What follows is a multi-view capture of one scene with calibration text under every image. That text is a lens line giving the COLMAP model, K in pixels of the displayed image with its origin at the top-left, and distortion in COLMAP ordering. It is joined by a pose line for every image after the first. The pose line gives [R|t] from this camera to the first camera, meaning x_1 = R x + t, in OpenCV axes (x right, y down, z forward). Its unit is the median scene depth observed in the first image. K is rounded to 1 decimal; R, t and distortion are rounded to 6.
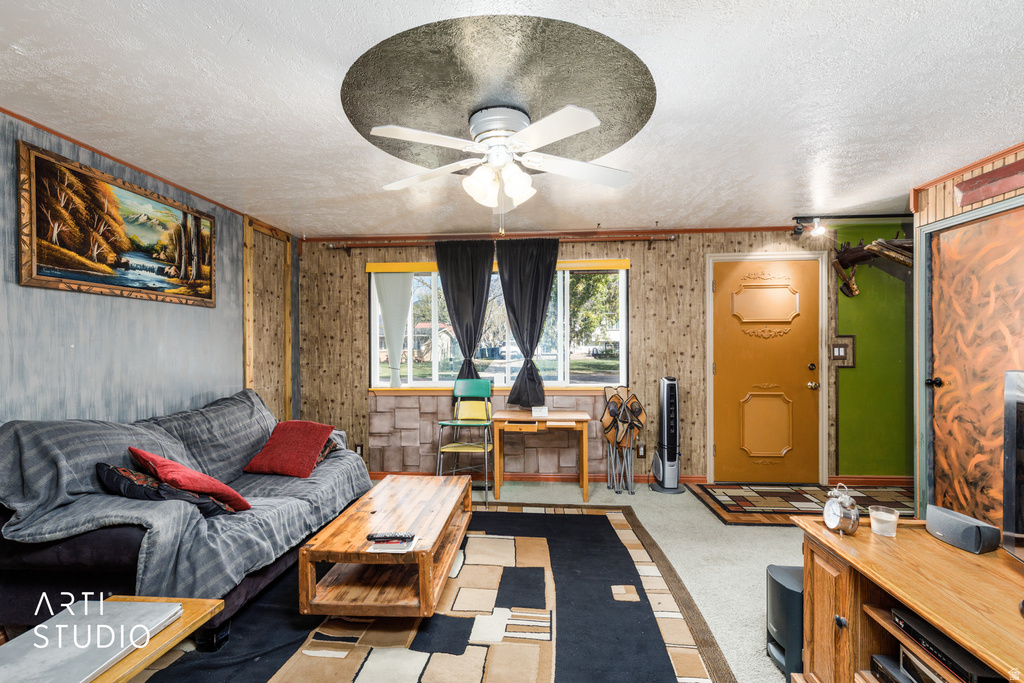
lens RADIAL K [[464.4, 0, 509.2], [0, 464.4, 346.3], [0, 0, 1]] dist [-0.000843, 0.000047]
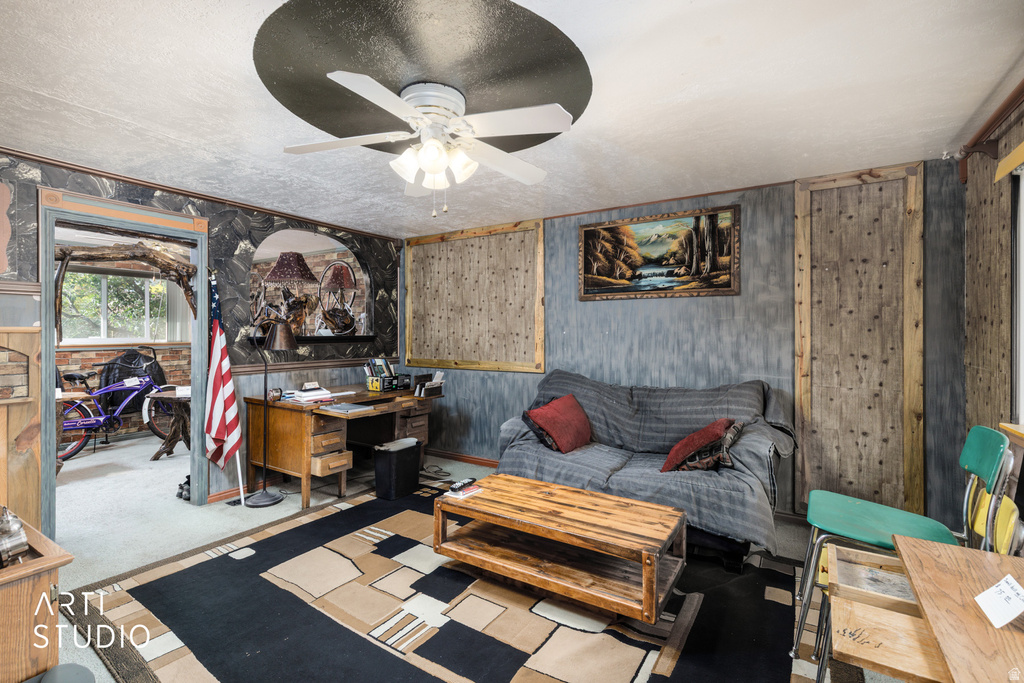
lens RADIAL K [[464.4, 0, 508.3], [0, 464.4, 330.7], [0, 0, 1]] dist [-0.000843, 0.000047]
pose [[-0.474300, 0.002155, -0.880360, 0.610436], [0.001441, 0.999998, 0.001671, -0.009944], [0.880362, -0.000475, -0.474302, 1.294428]]
